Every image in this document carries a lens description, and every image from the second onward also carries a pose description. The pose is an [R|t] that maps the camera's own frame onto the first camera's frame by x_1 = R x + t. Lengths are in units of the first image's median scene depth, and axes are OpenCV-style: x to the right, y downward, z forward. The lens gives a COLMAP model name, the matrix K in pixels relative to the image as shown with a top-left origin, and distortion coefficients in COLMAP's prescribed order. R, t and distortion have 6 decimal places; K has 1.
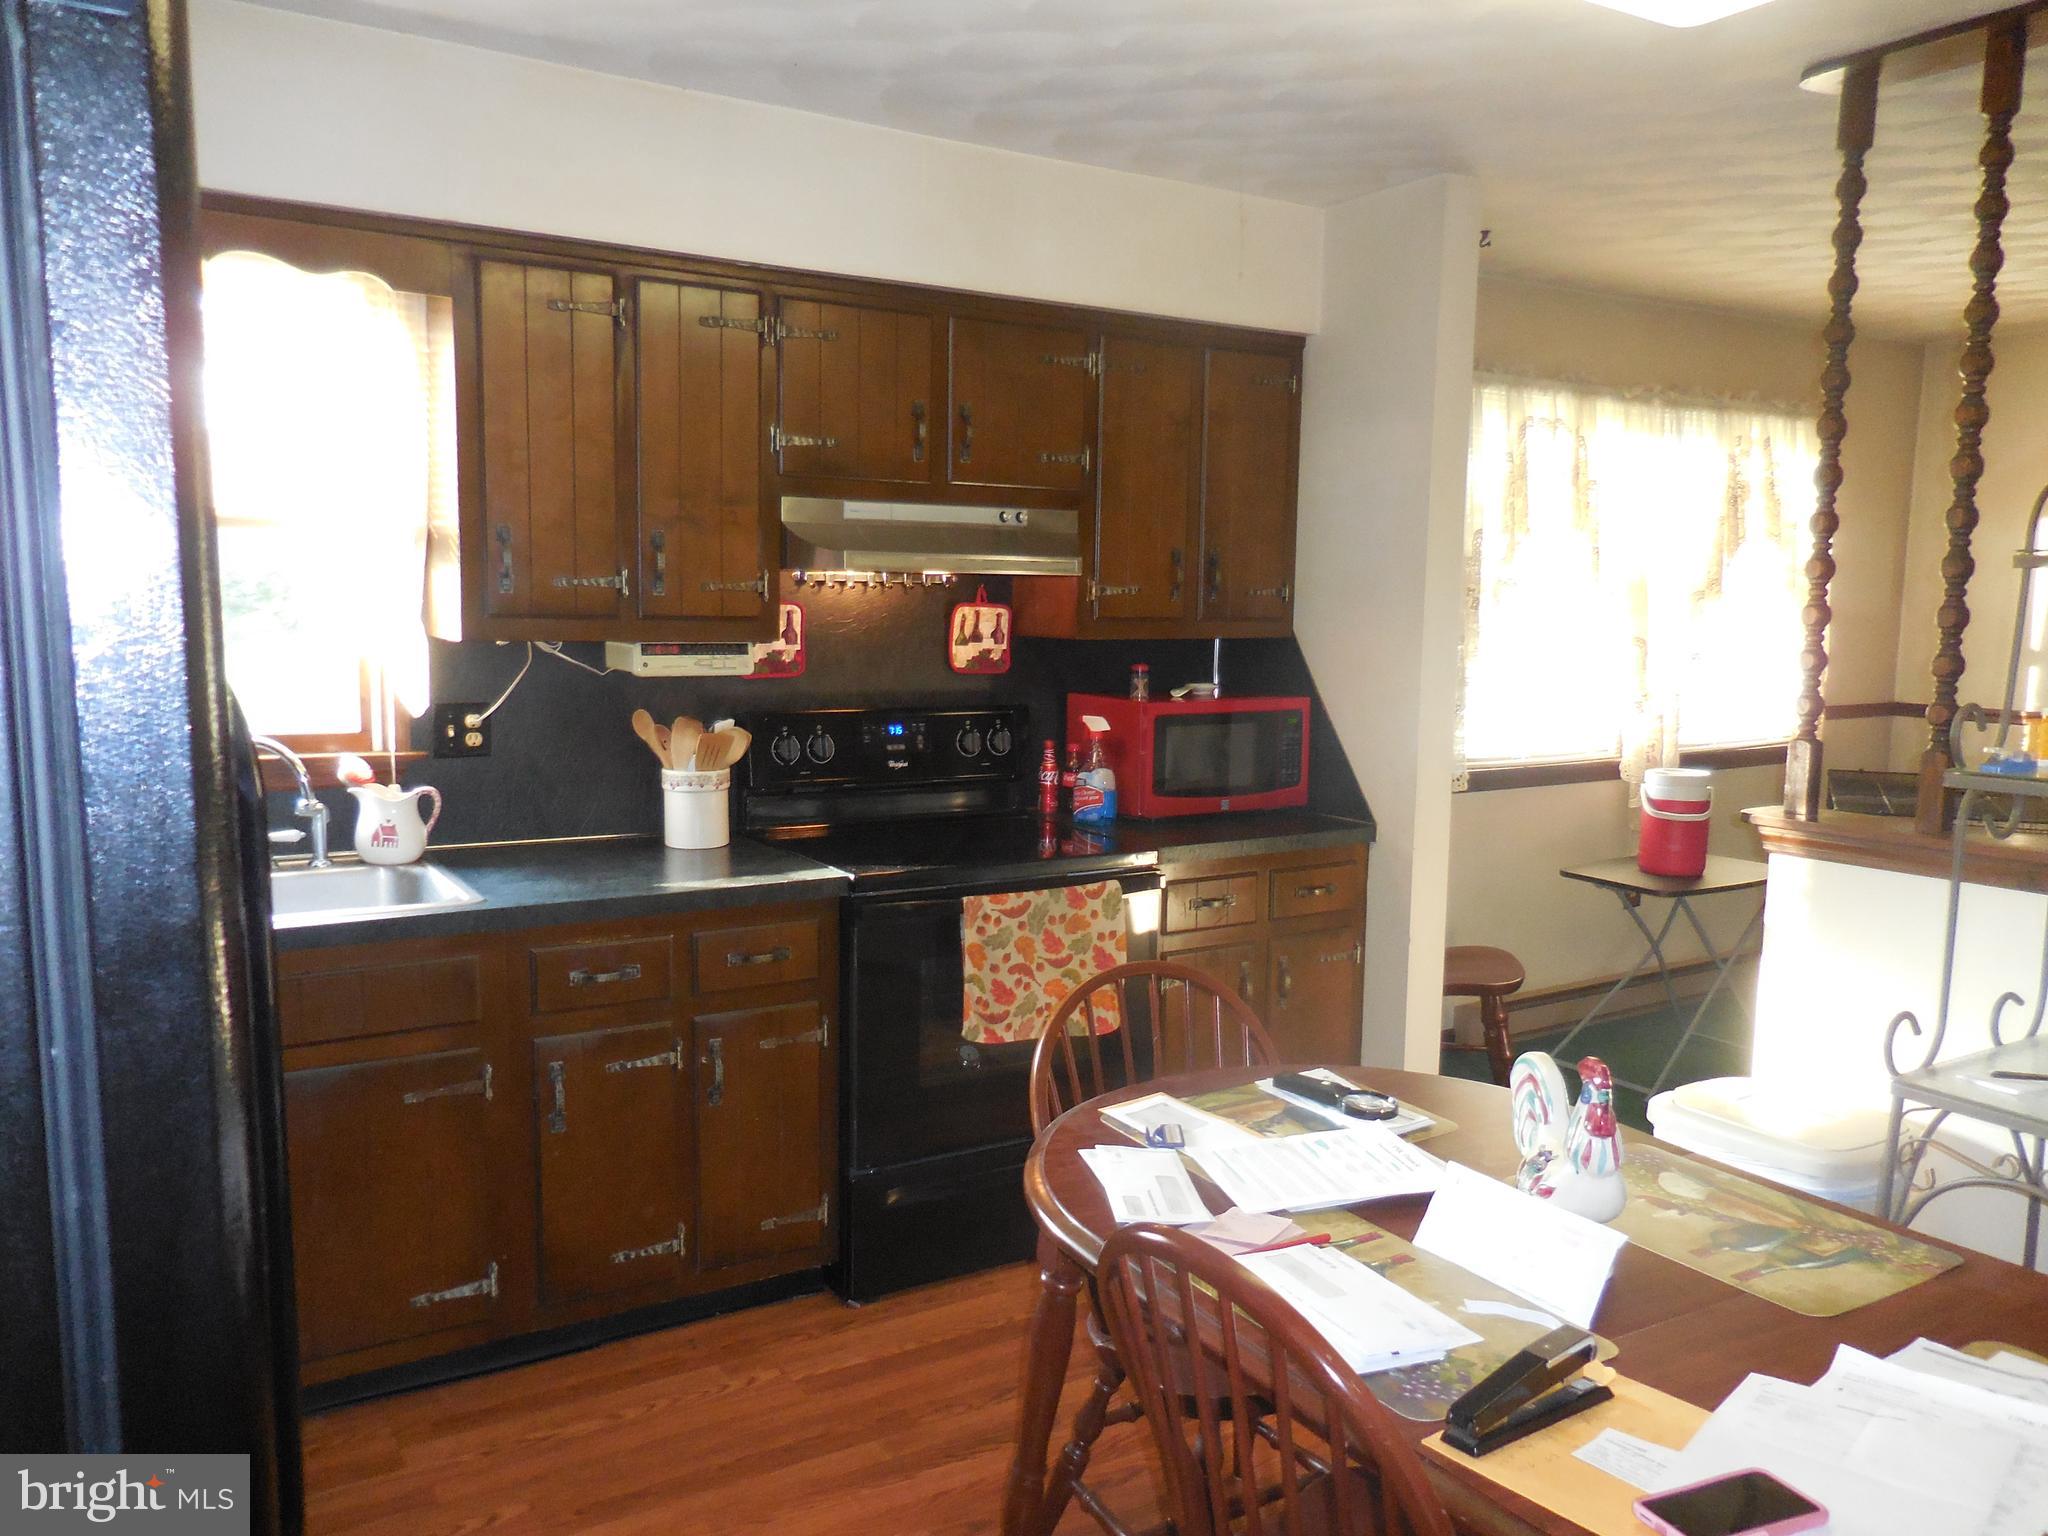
lens RADIAL K [[1575.4, 0, 1024.0], [0, 1575.4, 768.0], [0, 0, 1]] dist [0.001196, 0.001275]
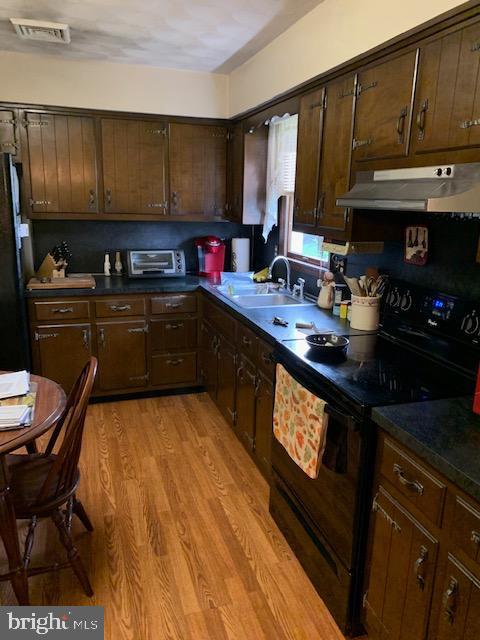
lens RADIAL K [[483.0, 0, 240.0], [0, 483.0, 320.0], [0, 0, 1]] dist [0.013989, -0.003929]
pose [[-0.232871, 0.214867, -0.948474, 0.596370], [-0.137923, 0.958132, 0.250918, -0.138907], [0.962678, 0.189248, -0.193487, 1.134485]]
